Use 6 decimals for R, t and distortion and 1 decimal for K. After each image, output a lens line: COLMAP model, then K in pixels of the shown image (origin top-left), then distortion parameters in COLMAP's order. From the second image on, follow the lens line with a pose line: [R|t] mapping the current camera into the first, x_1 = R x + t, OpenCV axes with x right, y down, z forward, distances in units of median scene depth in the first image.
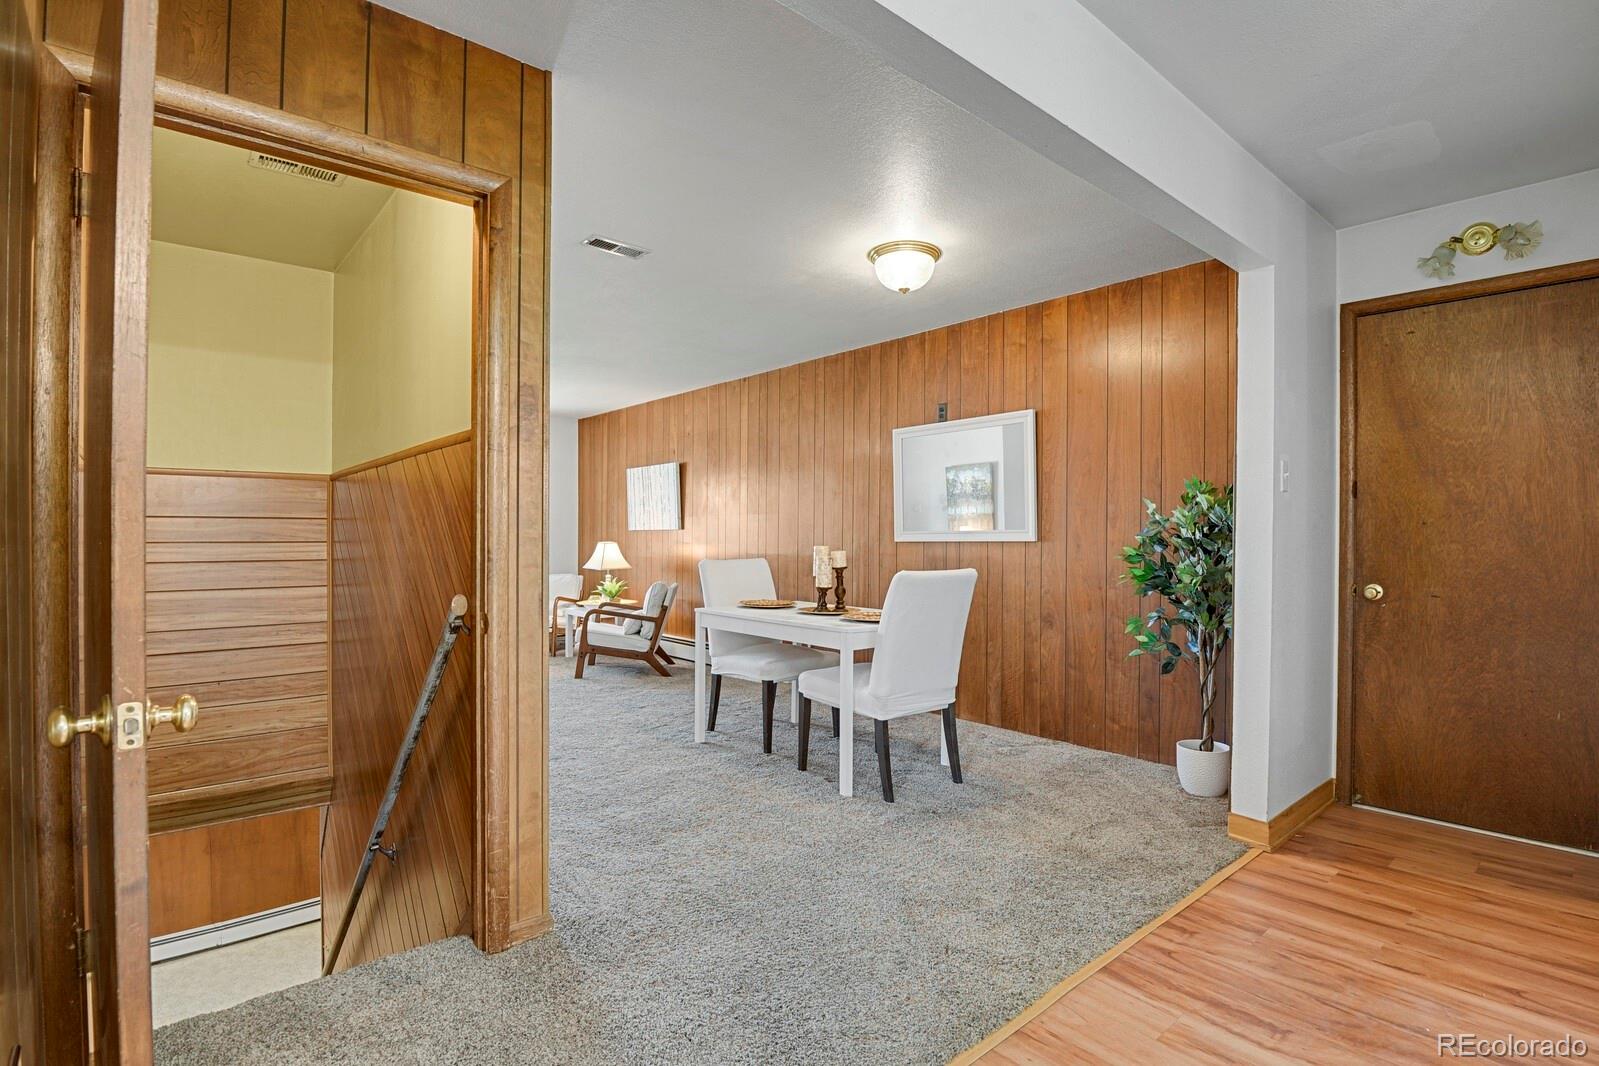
lens RADIAL K [[779.7, 0, 801.6], [0, 779.7, 541.6], [0, 0, 1]] dist [-0.021885, -0.005766]
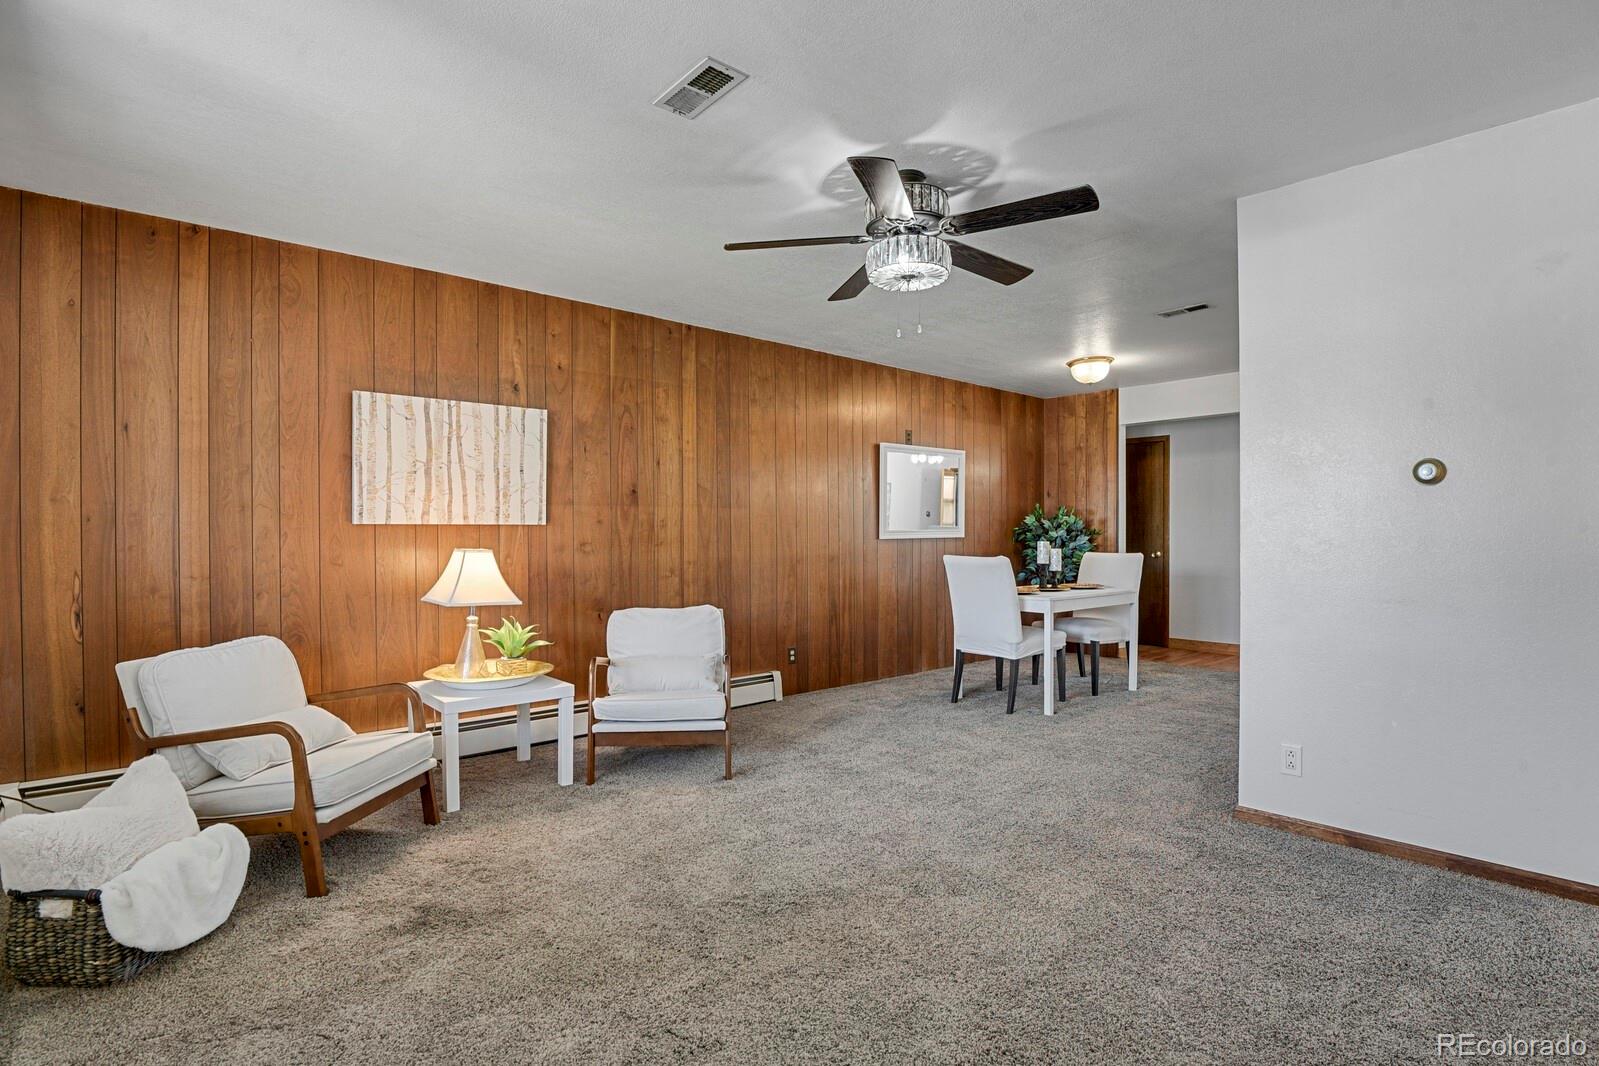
lens RADIAL K [[779.7, 0, 801.6], [0, 779.7, 541.6], [0, 0, 1]] dist [-0.021885, -0.005766]
pose [[-0.007840, -0.011190, 0.999907, -1.127806], [0.008611, 0.999900, 0.011257, -0.011562], [-0.999932, 0.008699, -0.007743, 1.225841]]
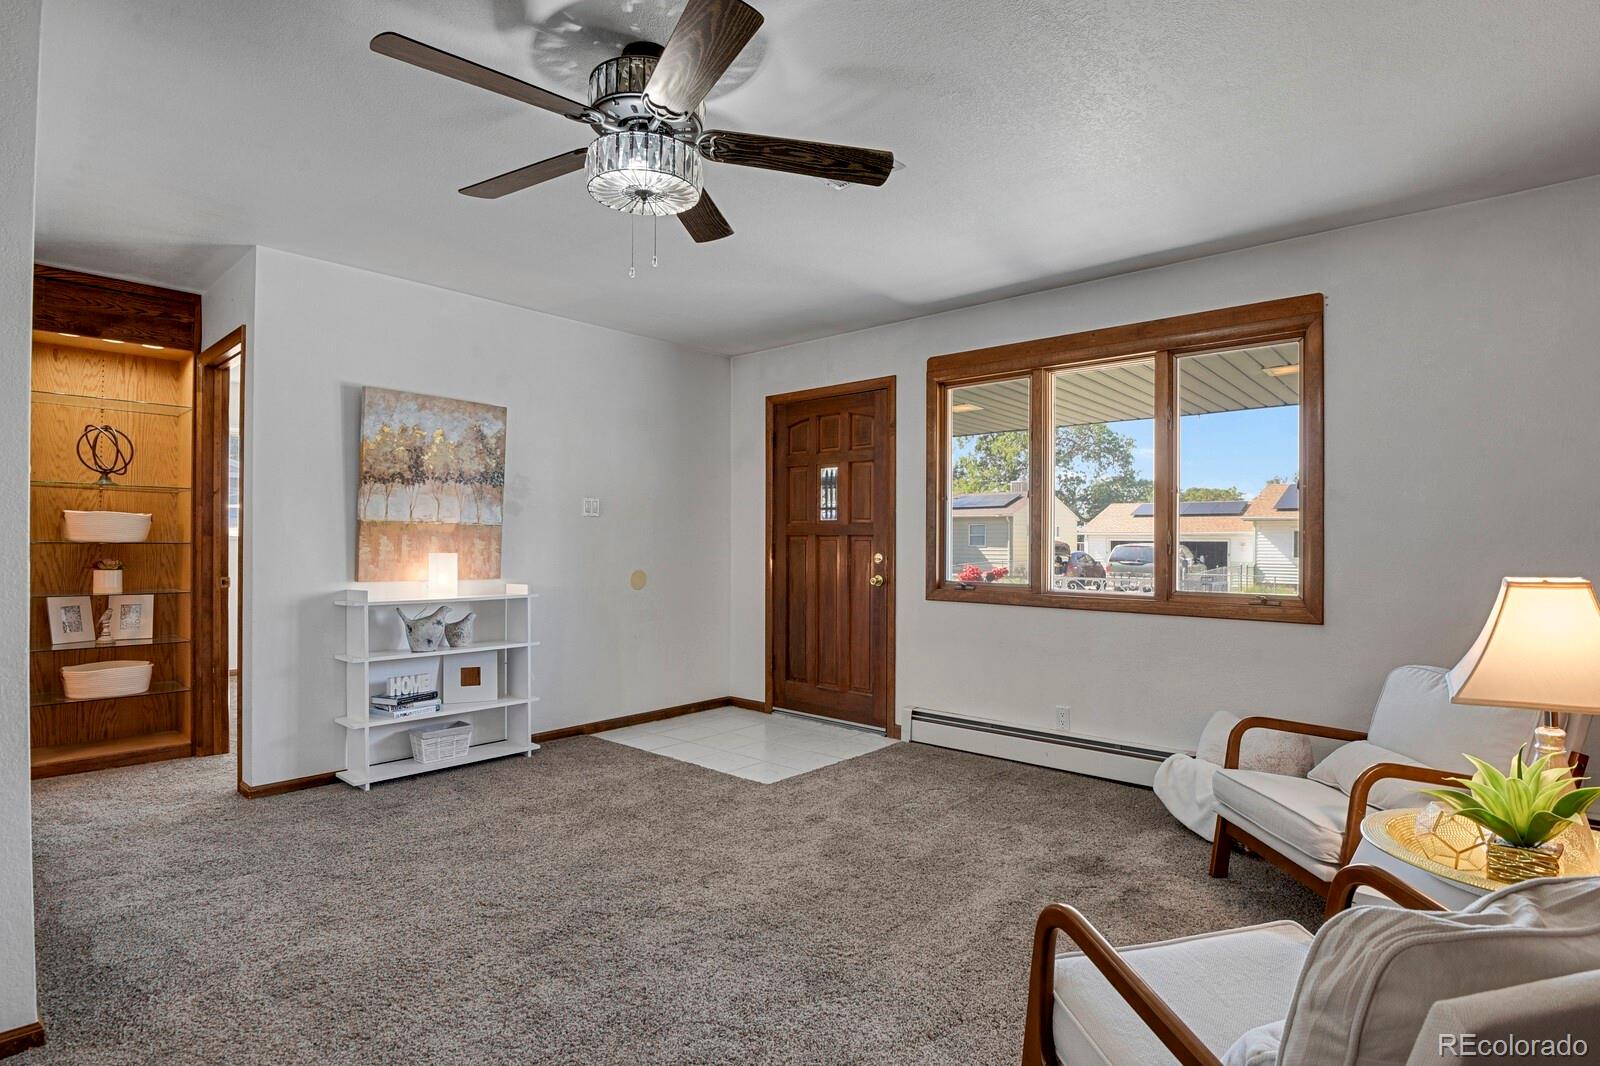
lens RADIAL K [[780.2, 0, 802.1], [0, 780.2, 541.6], [0, 0, 1]] dist [-0.021885, -0.005766]
pose [[0.135847, -0.004616, -0.990719, -0.106339], [-0.009728, 0.999935, -0.005993, -0.008916], [0.990682, 0.010452, 0.135793, 1.168306]]
